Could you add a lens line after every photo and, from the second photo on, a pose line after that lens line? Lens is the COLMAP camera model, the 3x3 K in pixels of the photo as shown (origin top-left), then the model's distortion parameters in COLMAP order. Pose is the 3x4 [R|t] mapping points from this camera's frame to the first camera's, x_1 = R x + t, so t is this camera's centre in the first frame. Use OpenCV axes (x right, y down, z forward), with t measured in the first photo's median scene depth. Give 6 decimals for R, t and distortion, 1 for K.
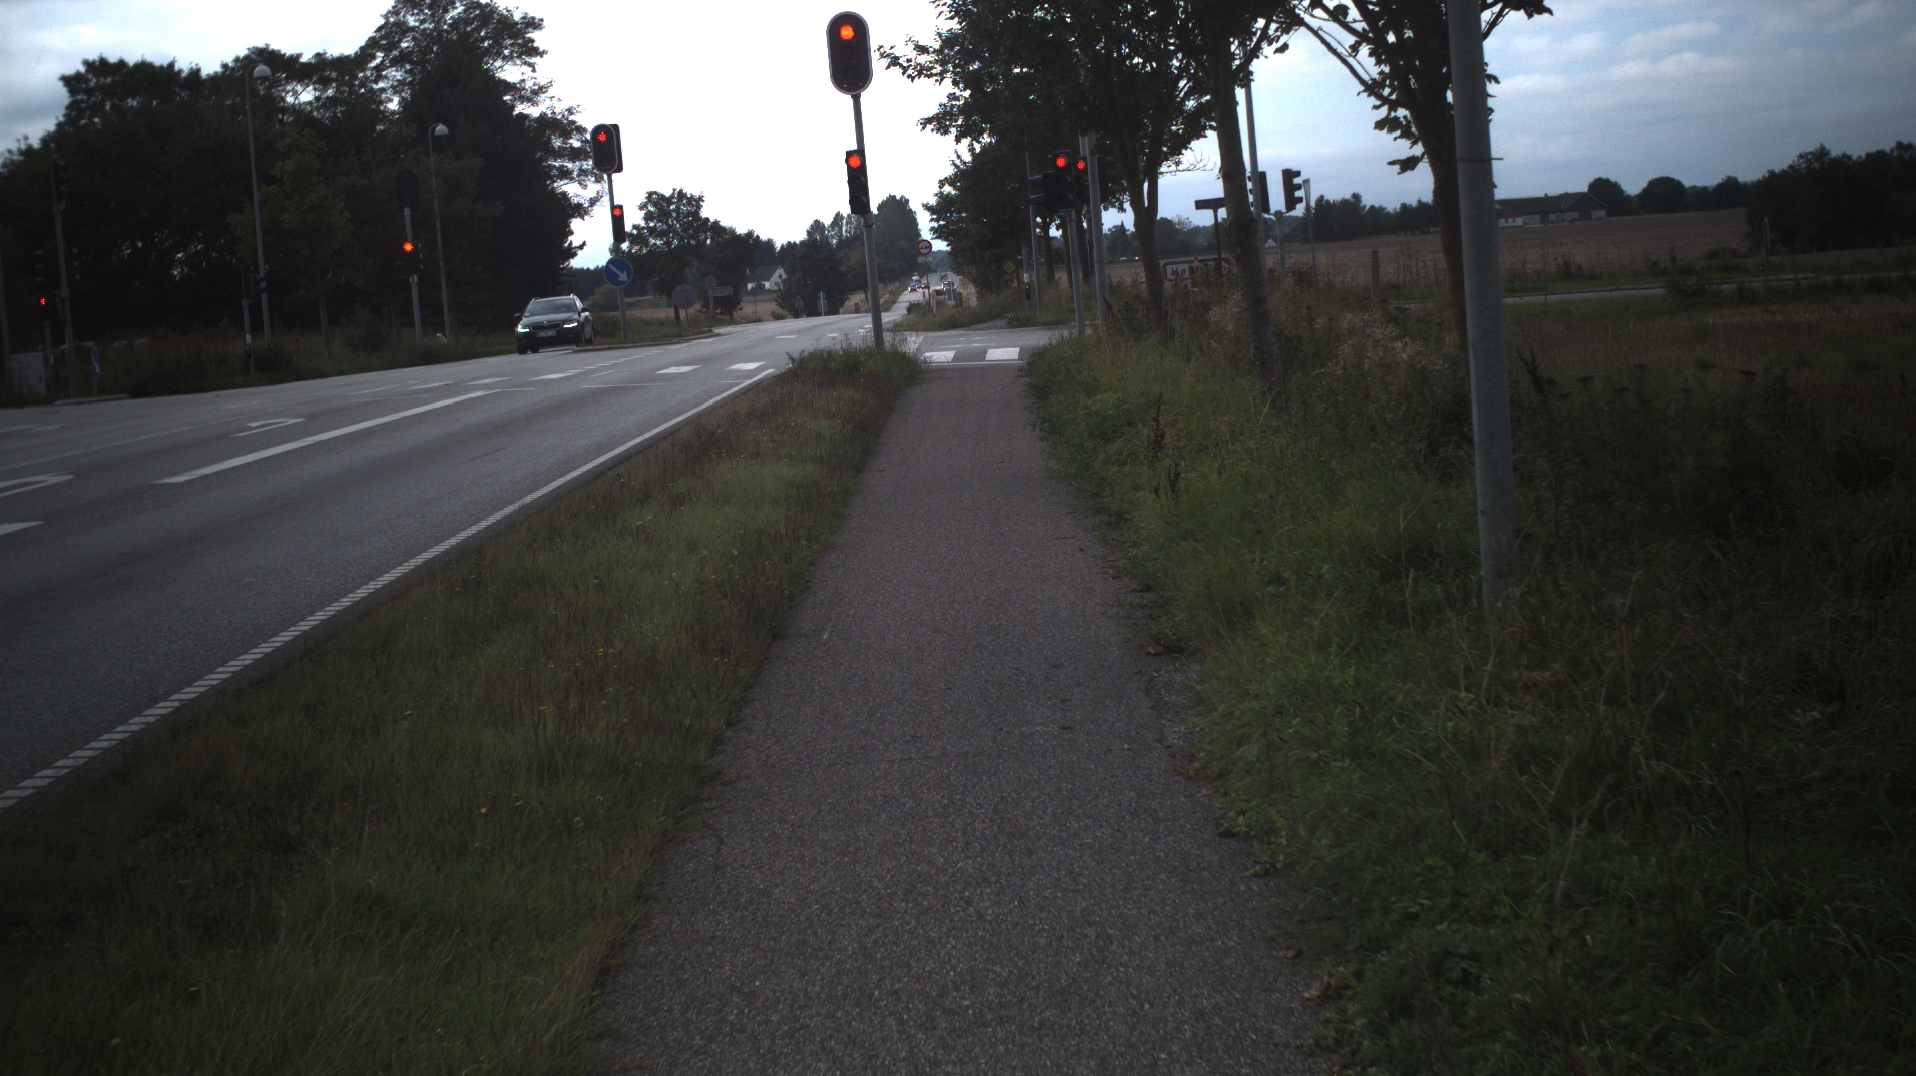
lens RADIAL K [[3261.1, 0, 958.0], [0, 3261.1, 538.0], [0, 0, 1]] dist [-0.235043, 0.212285]
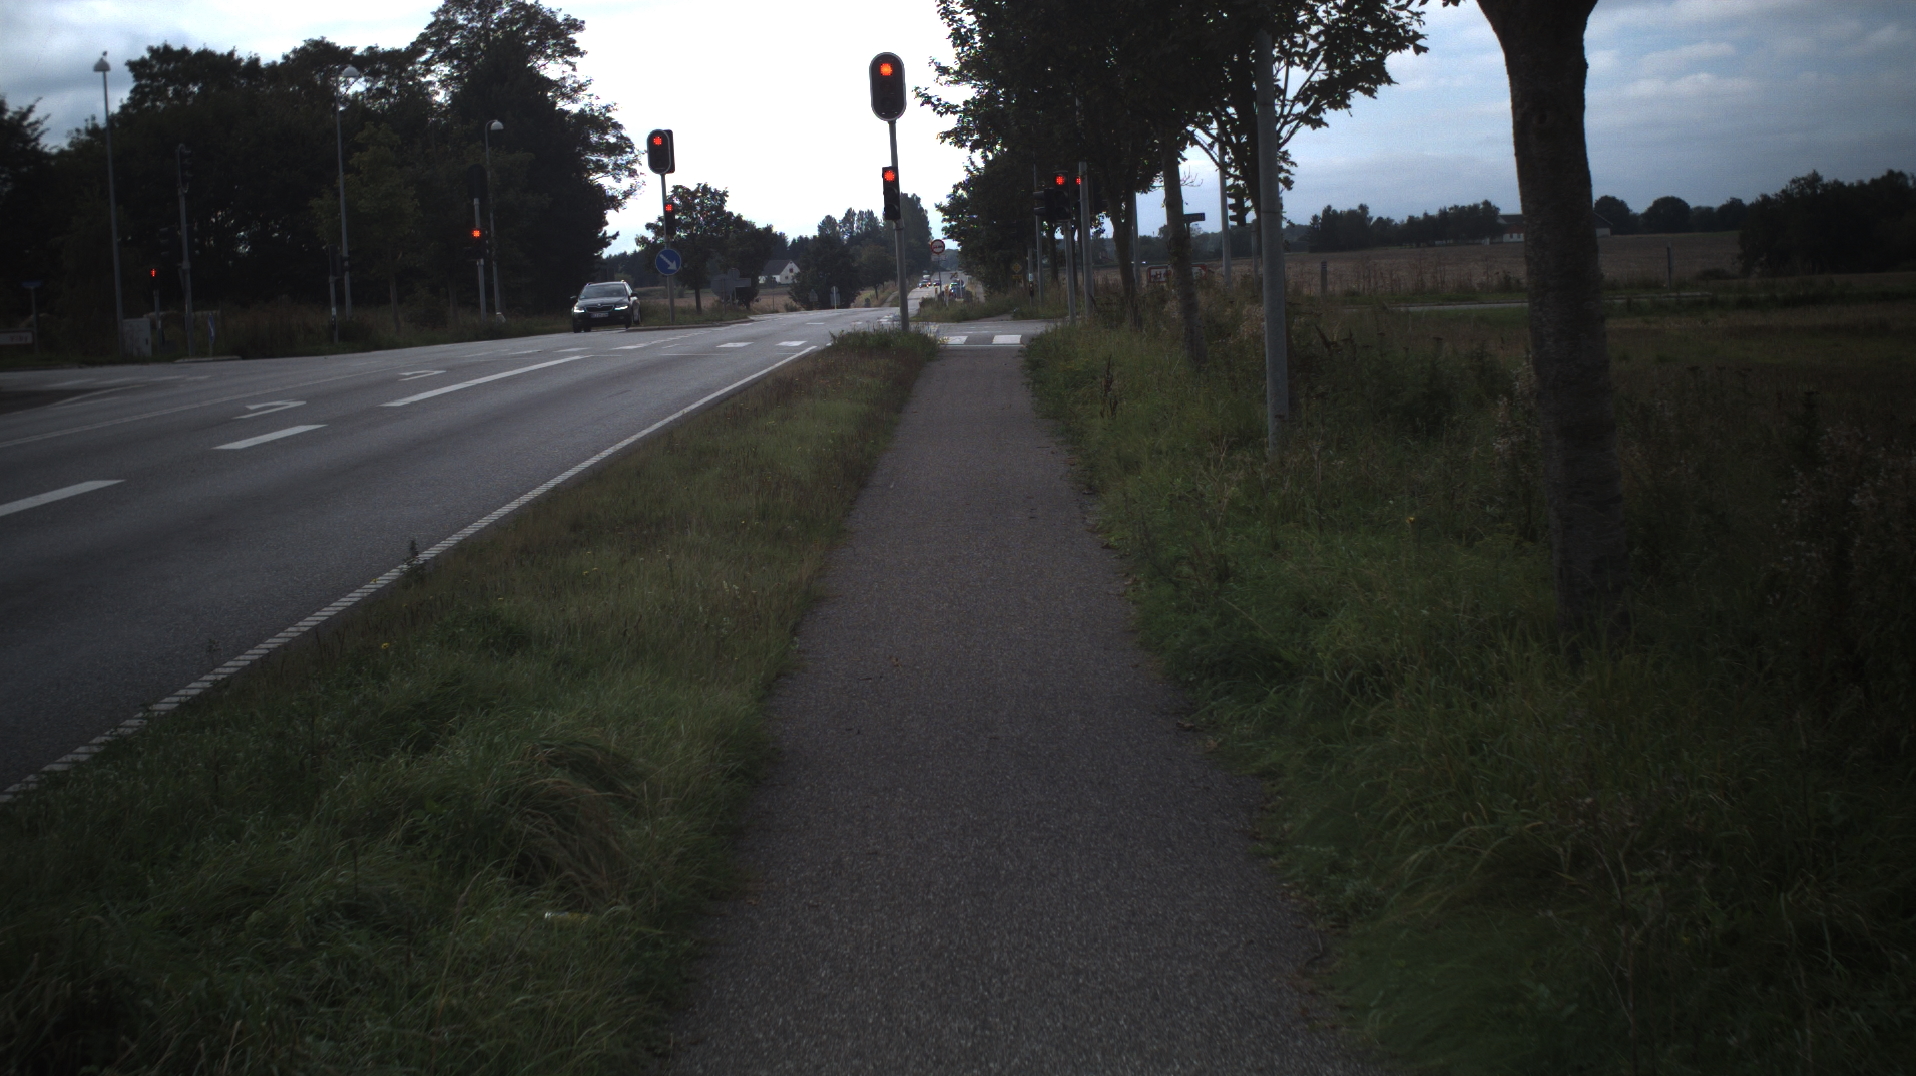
lens RADIAL K [[3261.1, 0, 958.0], [0, 3261.1, 538.0], [0, 0, 1]] dist [-0.235043, 0.212285]
pose [[0.999589, 0.028672, -0.000300, -0.000567], [-0.028672, 0.999589, 0.000272, 0.005287], [0.000307, -0.000263, 1.000000, -0.062138]]
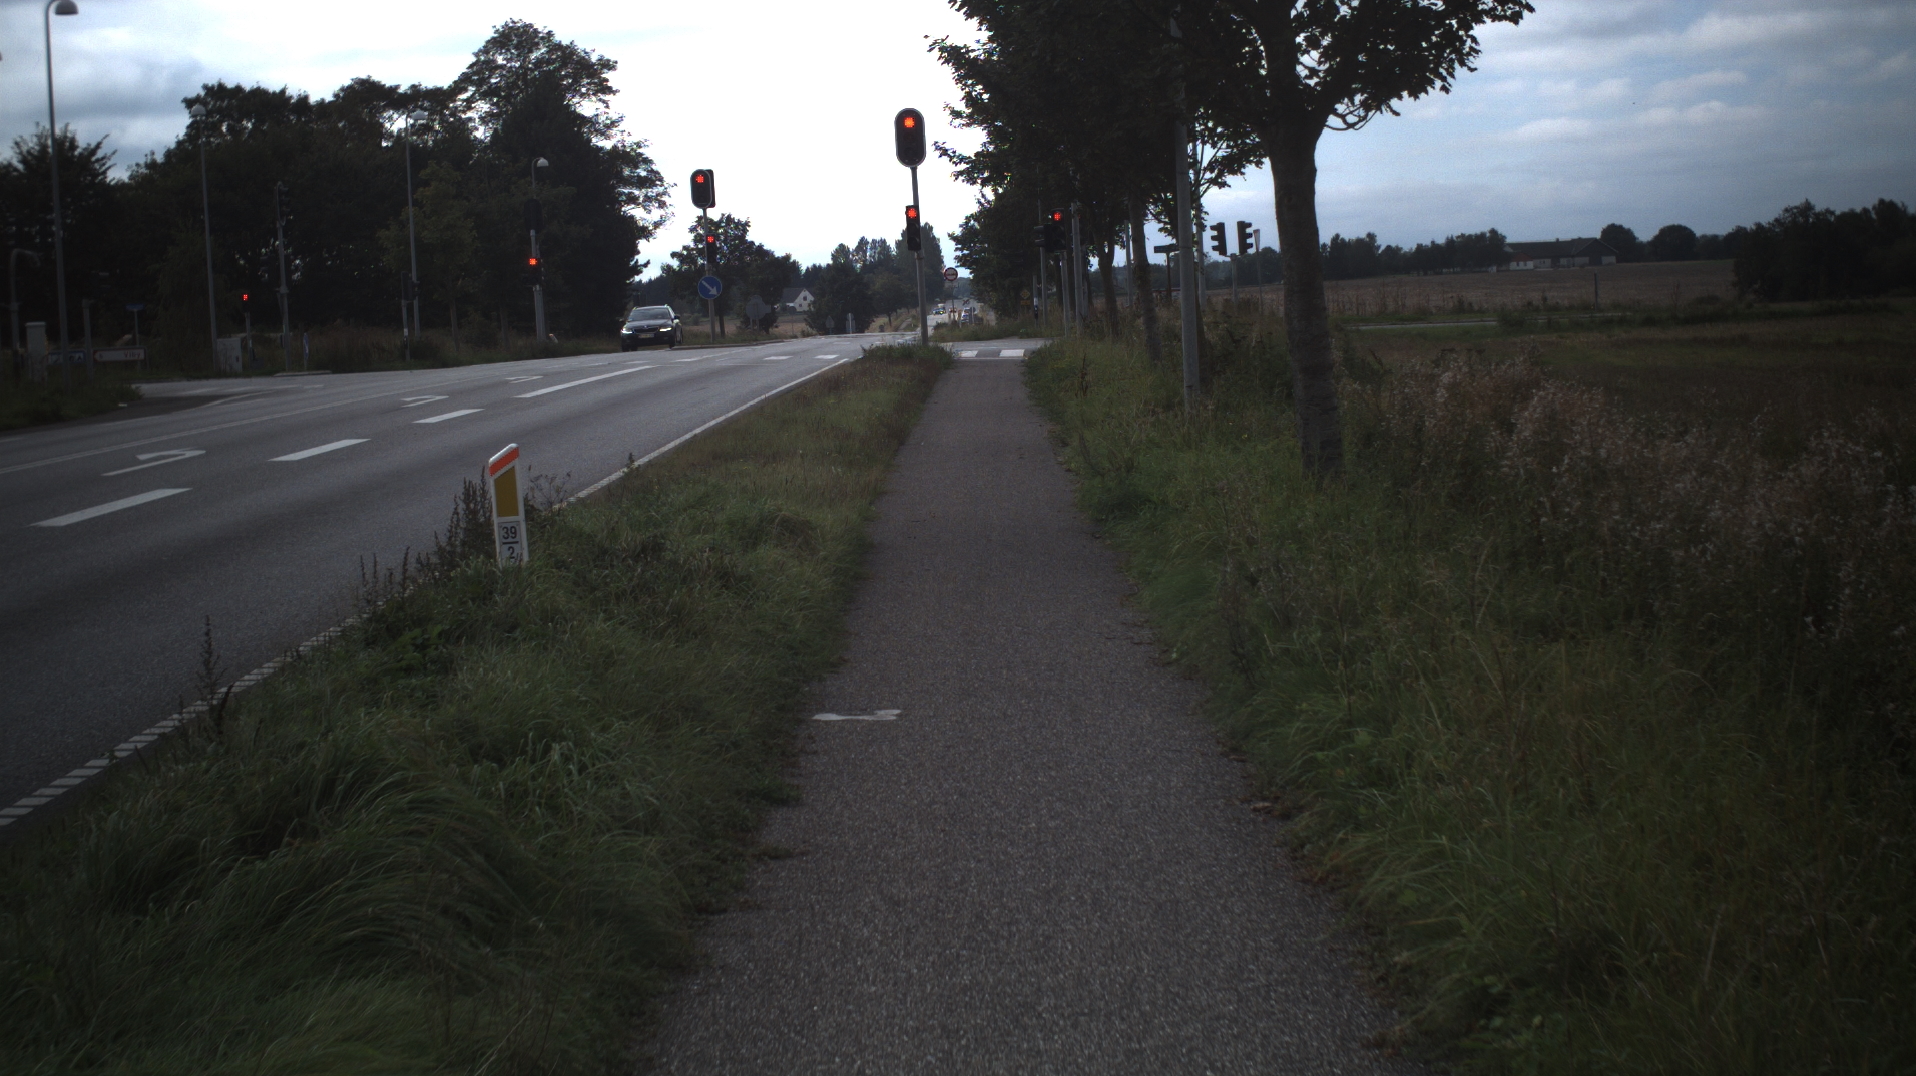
lens RADIAL K [[3261.1, 0, 958.0], [0, 3261.1, 538.0], [0, 0, 1]] dist [-0.235043, 0.212285]
pose [[0.999581, 0.028650, -0.004224, -0.000376], [-0.028684, 0.999554, -0.008265, 0.011028], [0.003985, 0.008383, 0.999957, -0.124361]]
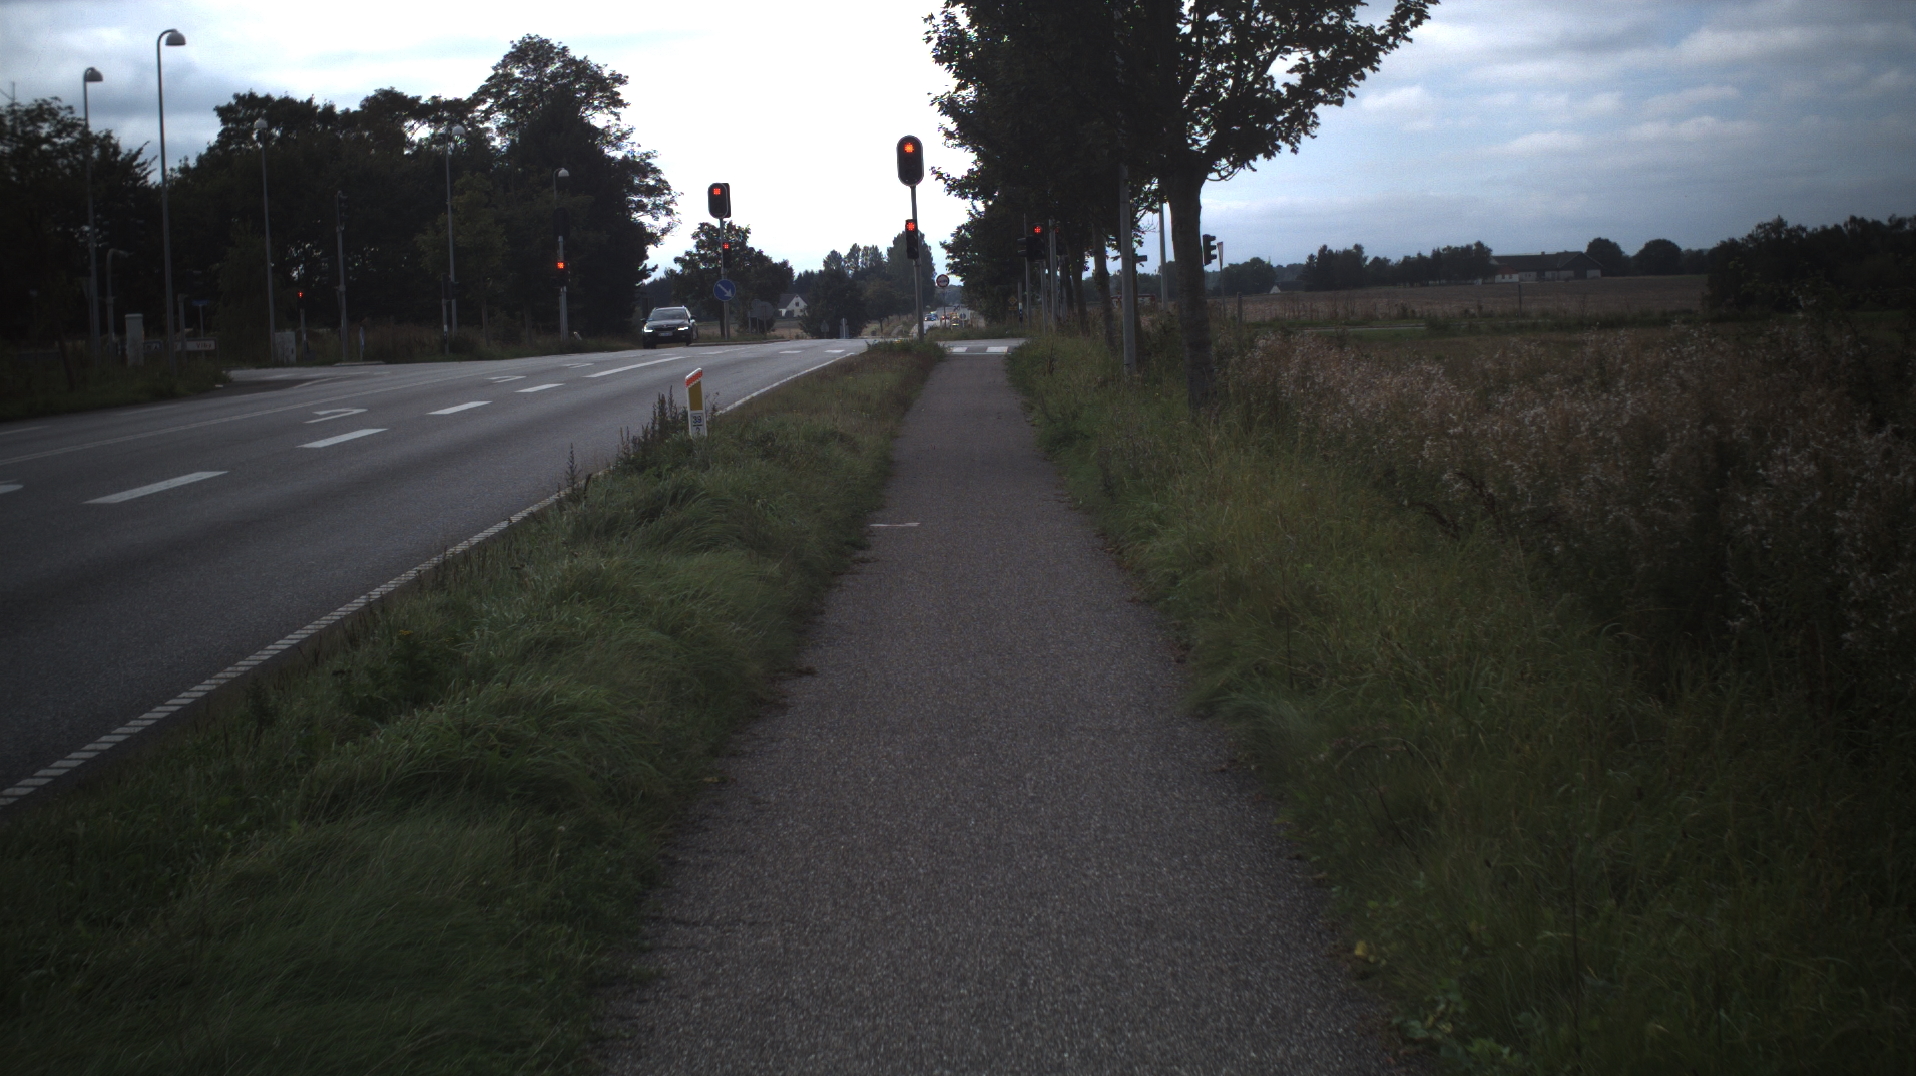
lens RADIAL K [[3261.1, 0, 958.0], [0, 3261.1, 538.0], [0, 0, 1]] dist [-0.235043, 0.212285]
pose [[0.999279, 0.037972, -0.000712, -0.000222], [-0.037978, 0.999221, -0.010732, 0.016913], [0.000304, 0.010751, 0.999942, -0.186581]]
